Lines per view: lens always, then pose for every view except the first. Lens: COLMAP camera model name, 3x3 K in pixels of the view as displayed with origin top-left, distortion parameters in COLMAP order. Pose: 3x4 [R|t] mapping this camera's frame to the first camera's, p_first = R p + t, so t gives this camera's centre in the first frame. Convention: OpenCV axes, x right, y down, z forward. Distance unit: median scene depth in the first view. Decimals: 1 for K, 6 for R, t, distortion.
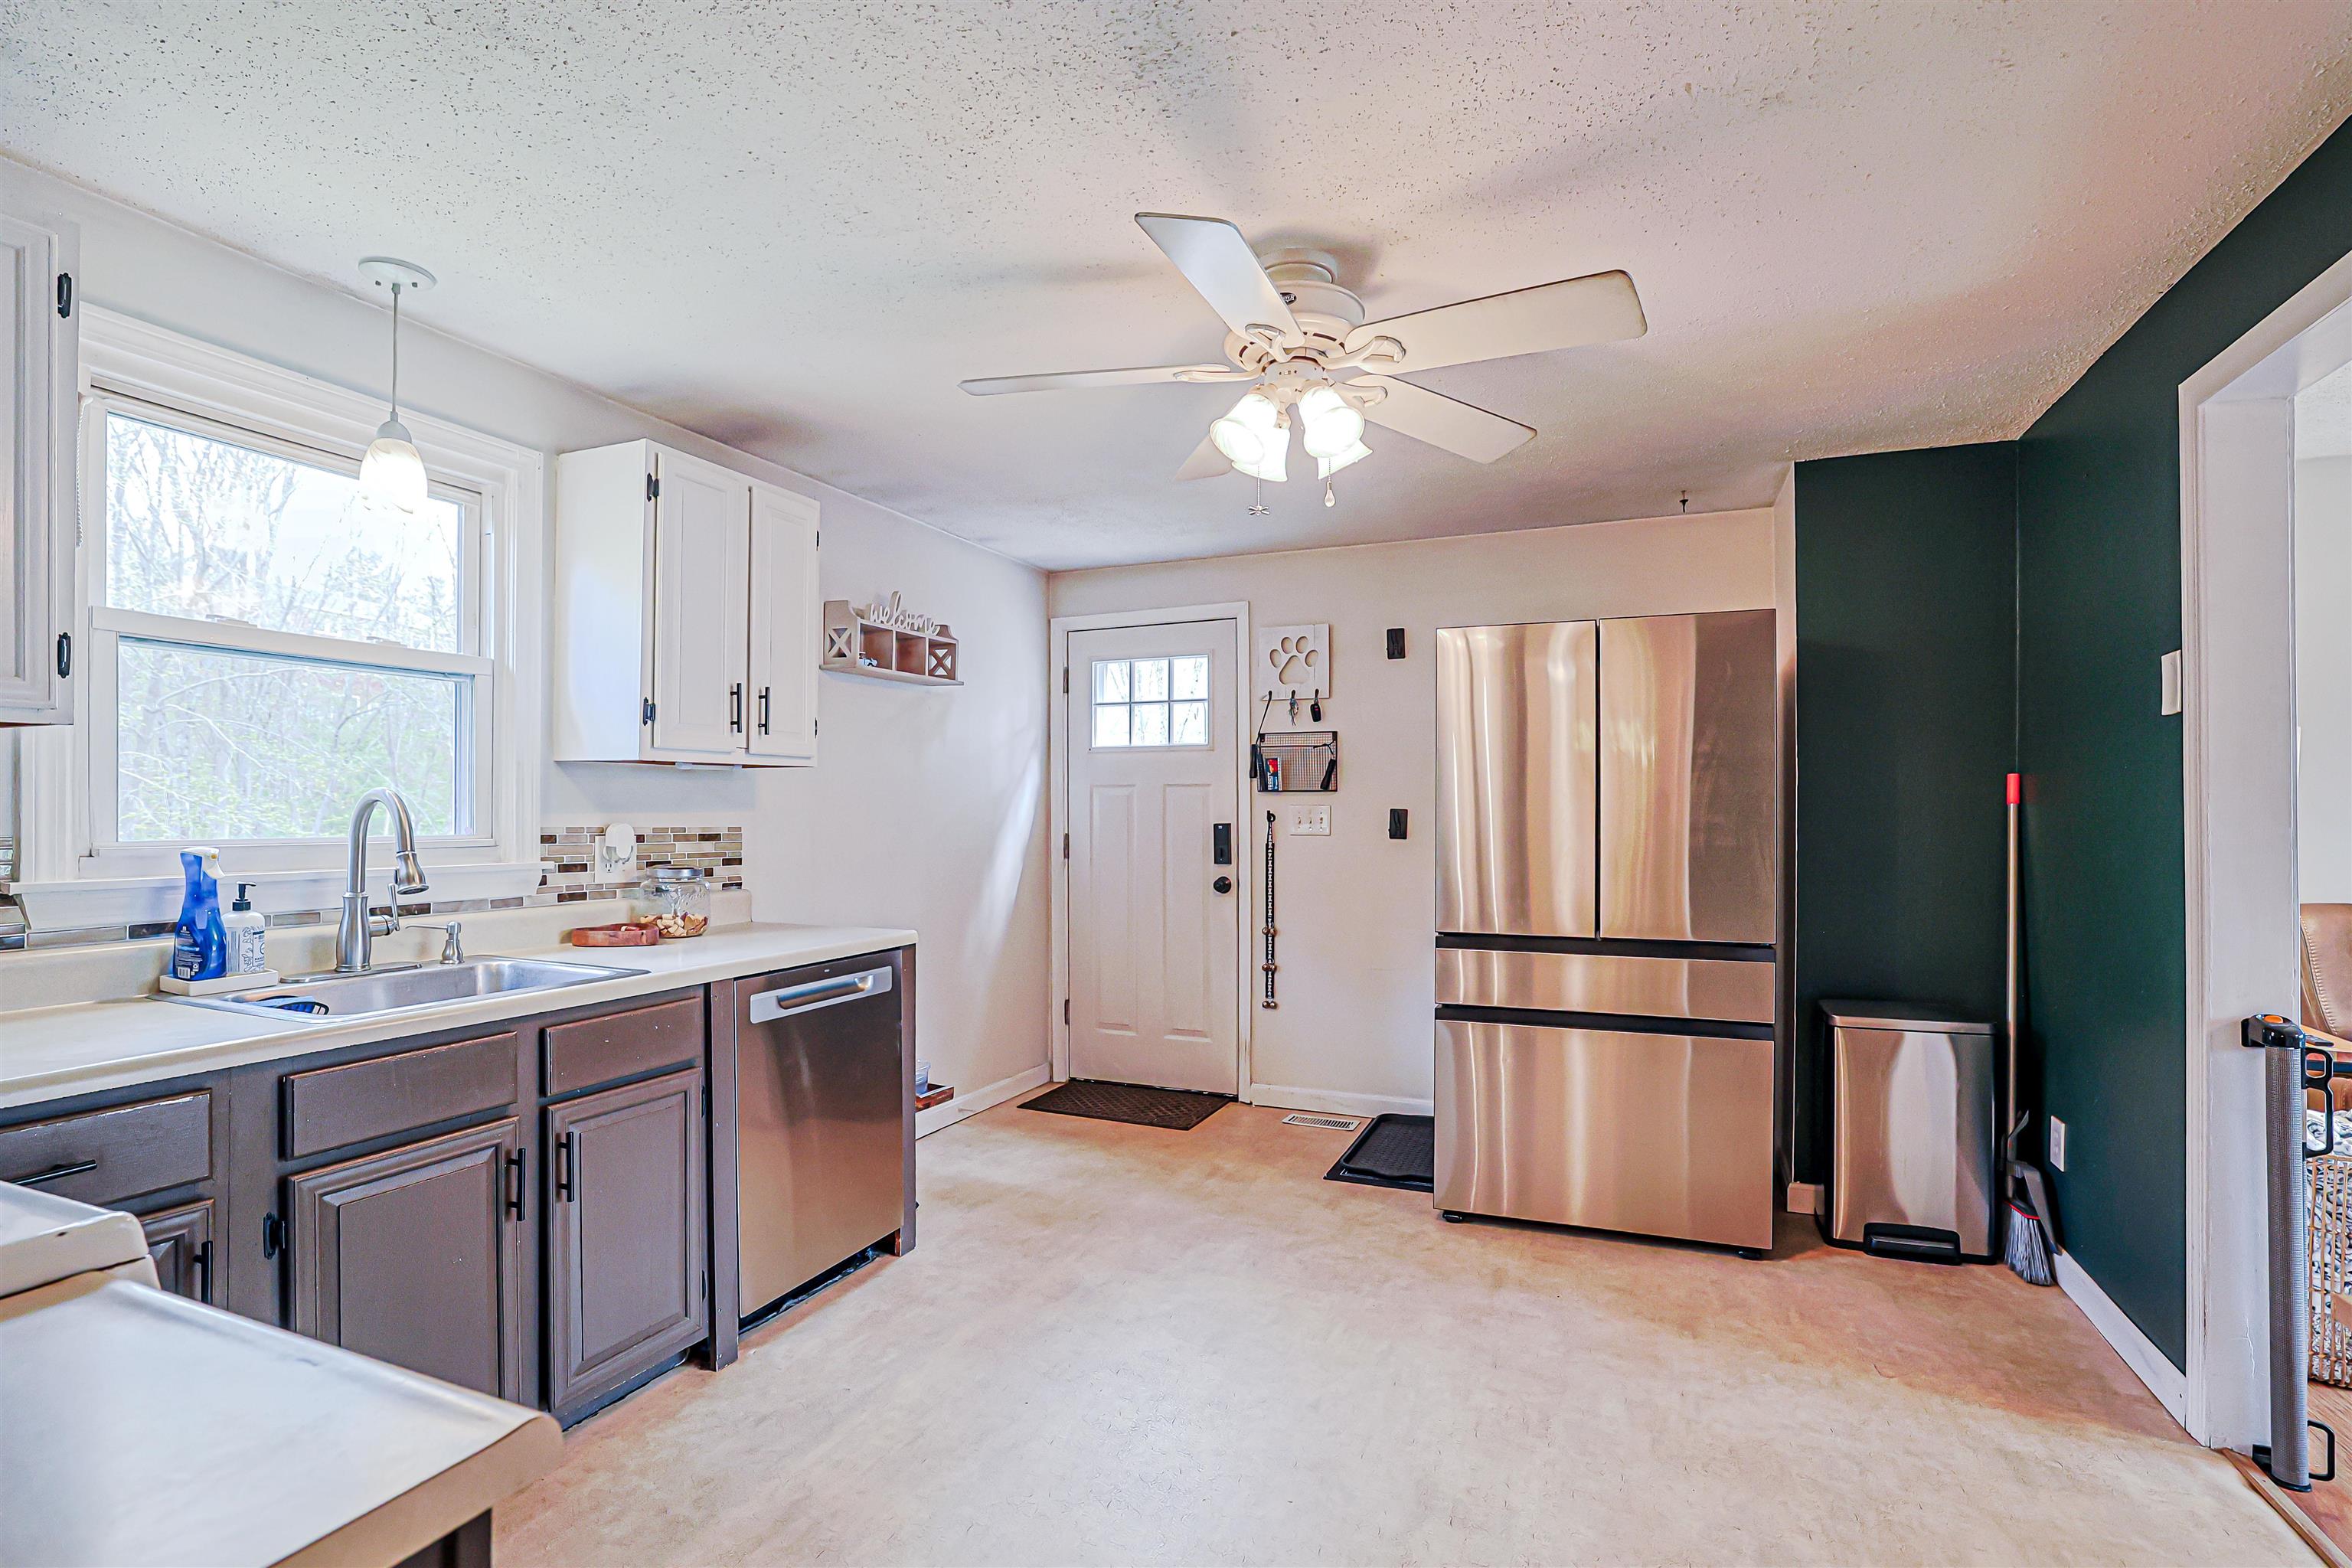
lens RADIAL K [[1074.5, 0, 1173.1], [0, 1074.5, 816.2], [0, 0, 1]] dist [-0.049100, 0.000032]
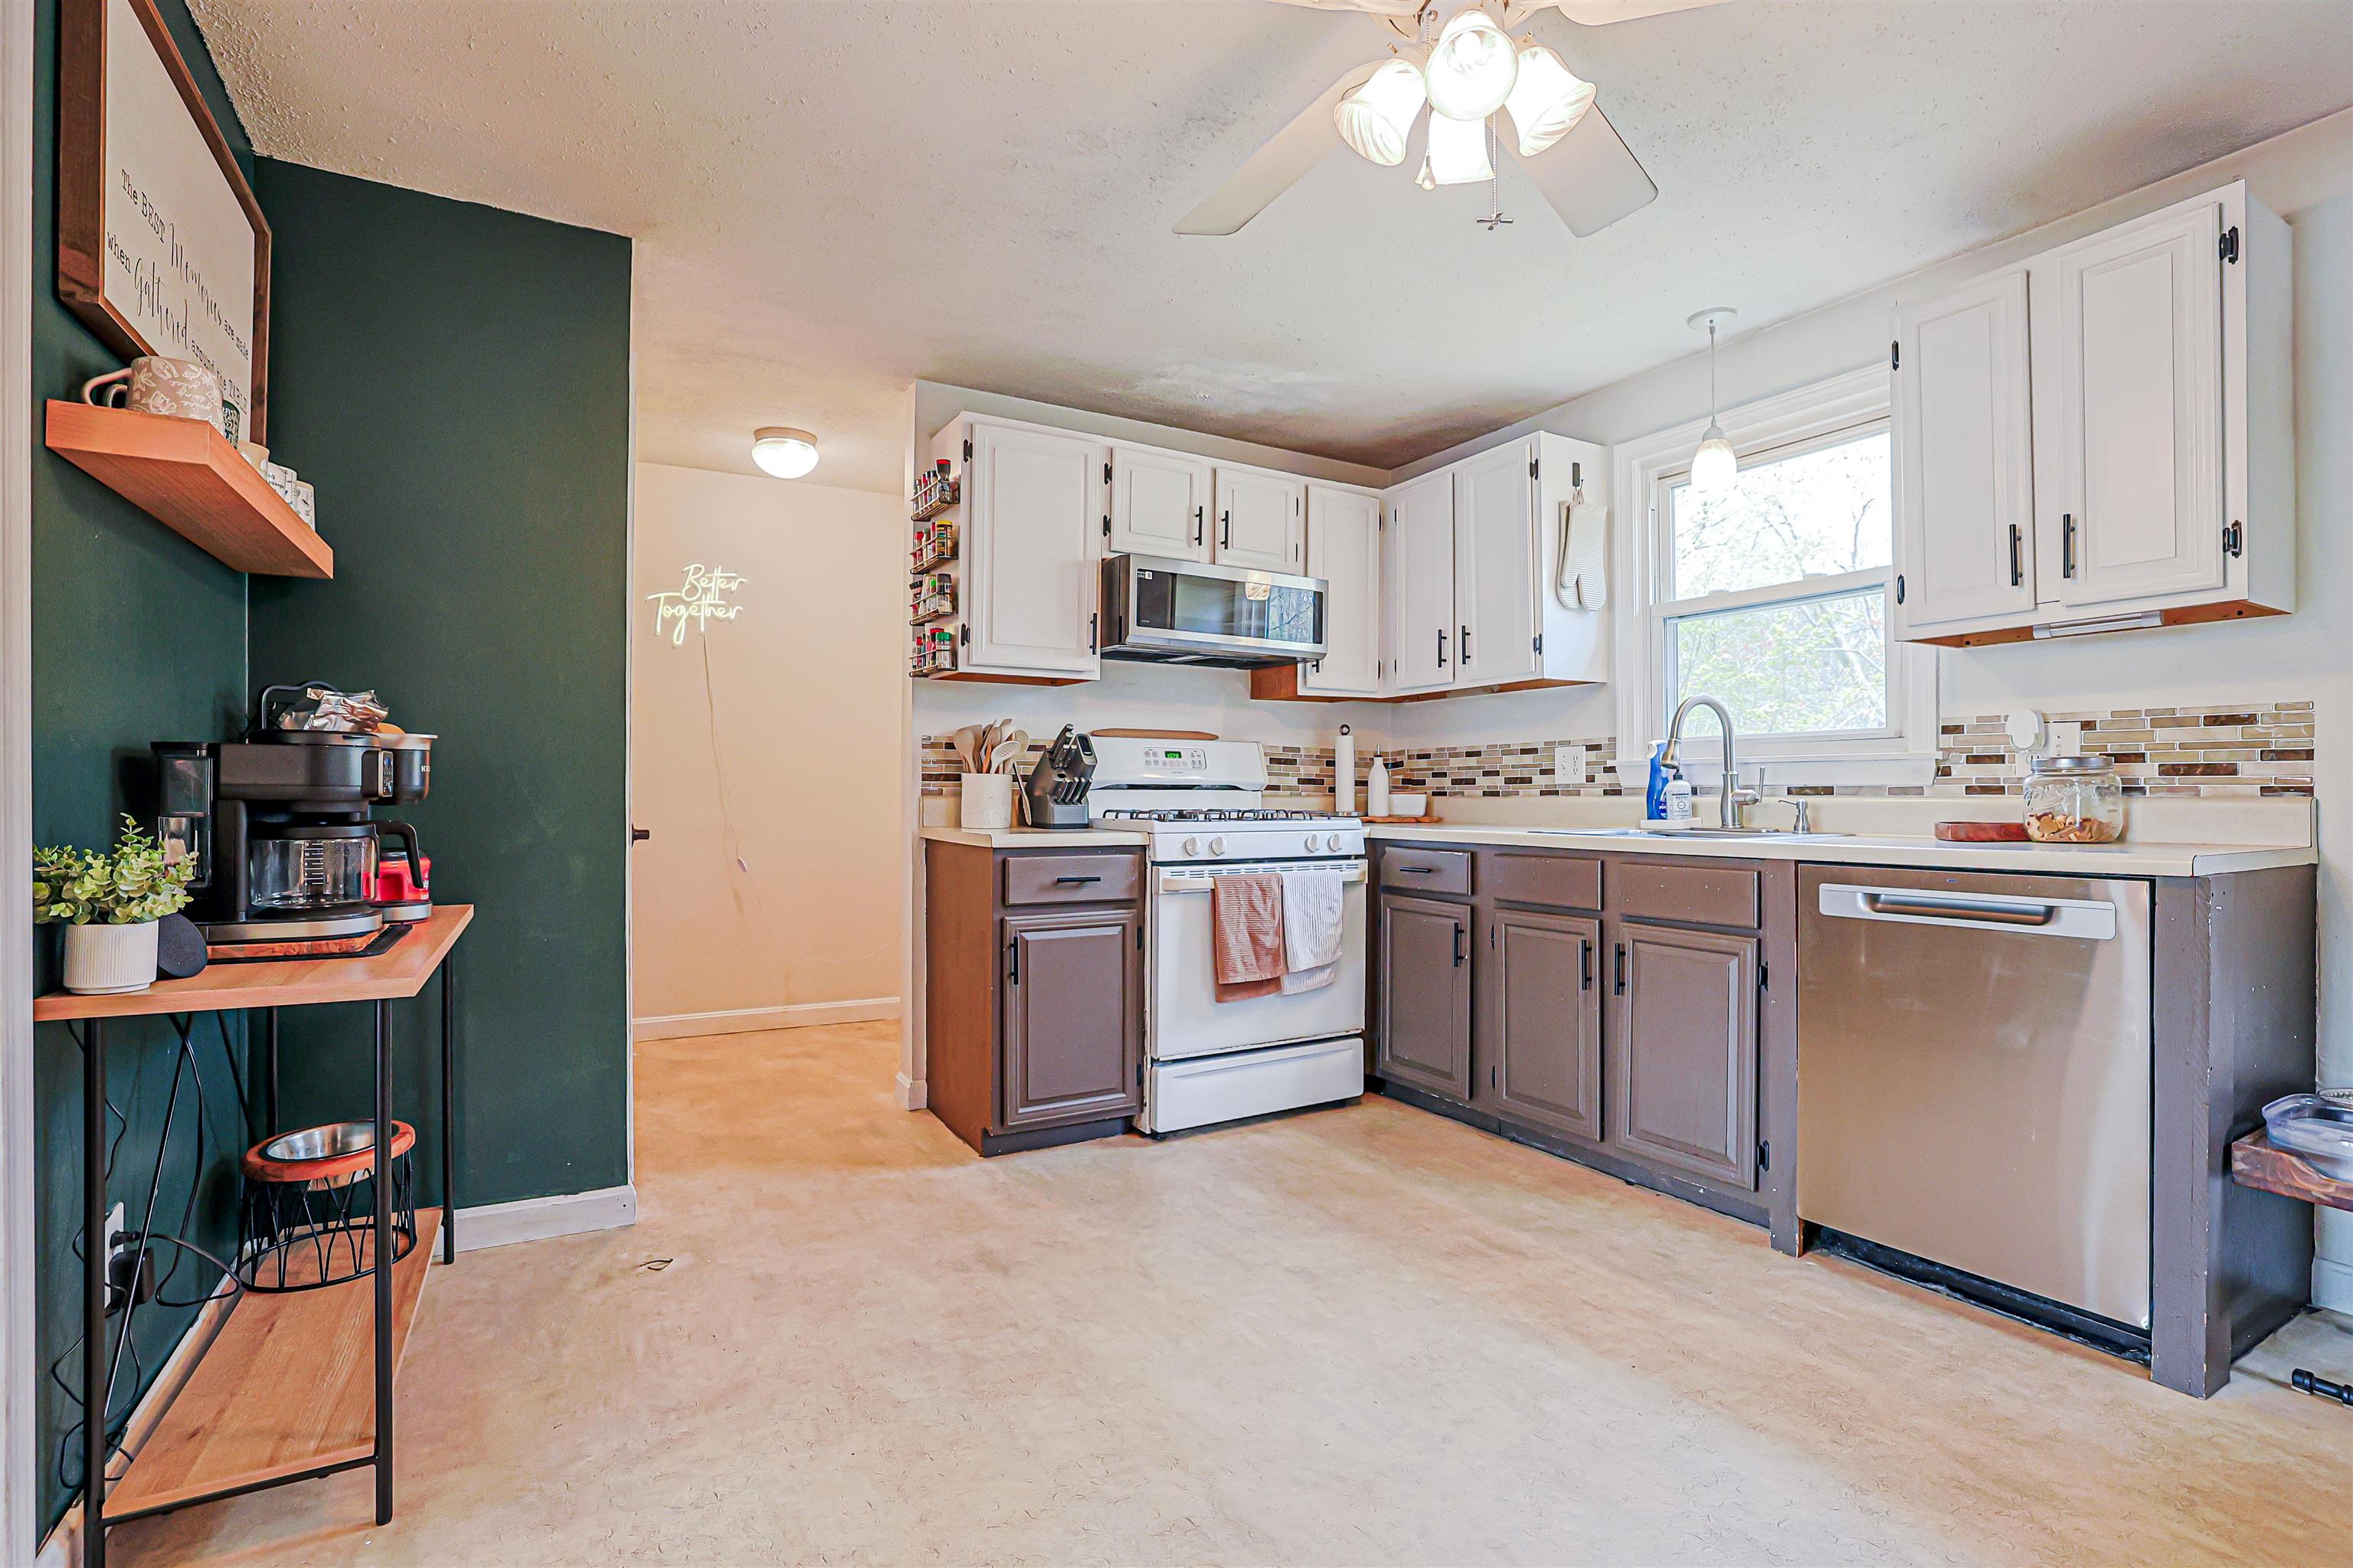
lens RADIAL K [[1089.9, 0, 1190.2], [0, 1089.9, 784.3], [0, 0, 1]] dist [-0.051073, 0.018779]
pose [[-0.590437, -0.003044, -0.807078, 0.660616], [0.001212, 0.999988, -0.004658, 0.079972], [0.807082, -0.003728, -0.590427, 1.056521]]
